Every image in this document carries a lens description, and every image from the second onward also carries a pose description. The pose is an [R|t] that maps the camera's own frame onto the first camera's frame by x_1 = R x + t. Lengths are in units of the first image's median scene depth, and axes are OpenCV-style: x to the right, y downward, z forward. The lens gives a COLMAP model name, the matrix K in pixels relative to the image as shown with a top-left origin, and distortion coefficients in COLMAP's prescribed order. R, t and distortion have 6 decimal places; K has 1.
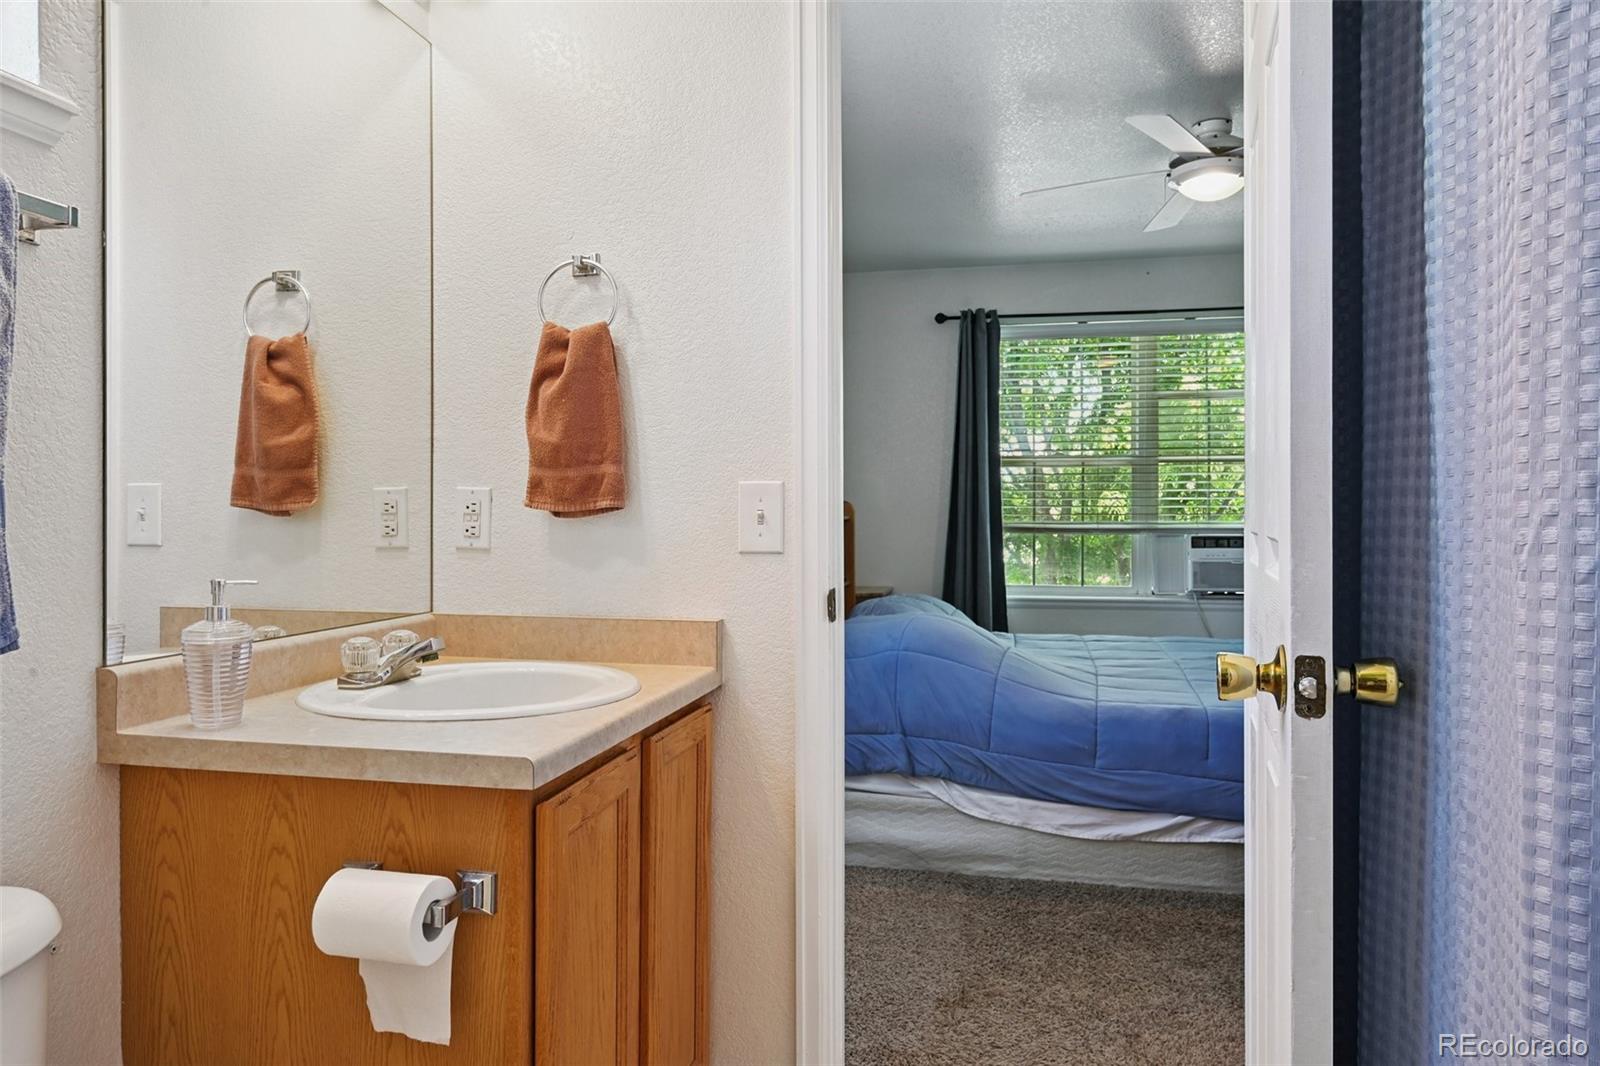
lens RADIAL K [[1023.0, 0, 799.8], [0, 1023.0, 526.7], [0, 0, 1]] dist [-0.000465, -0.000005]
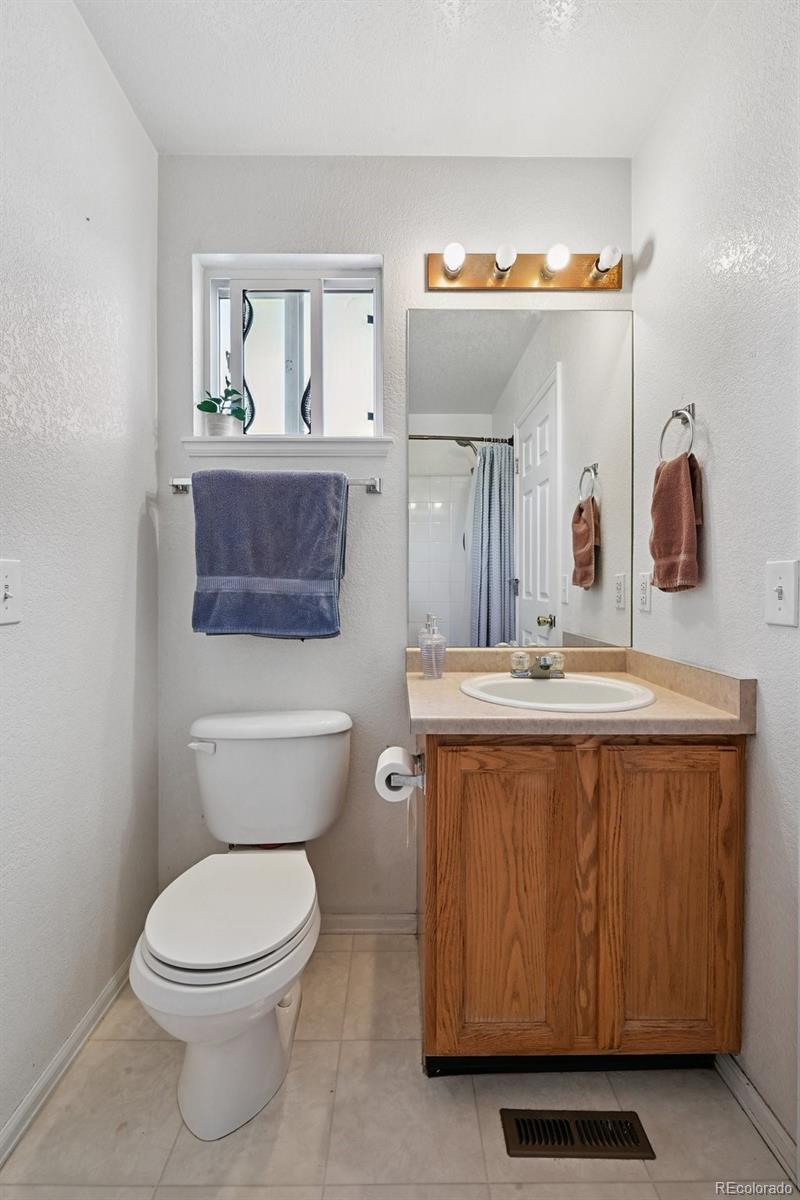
lens RADIAL K [[541.6, 0, 400.4], [0, 541.6, 594.8], [0, 0, 1]] dist [-0.000359, -0.000034]
pose [[0.221895, 0.011376, -0.975004, 0.450487], [-0.012552, 0.999882, 0.008809, -0.007742], [0.974990, 0.010283, 0.222012, 0.462026]]
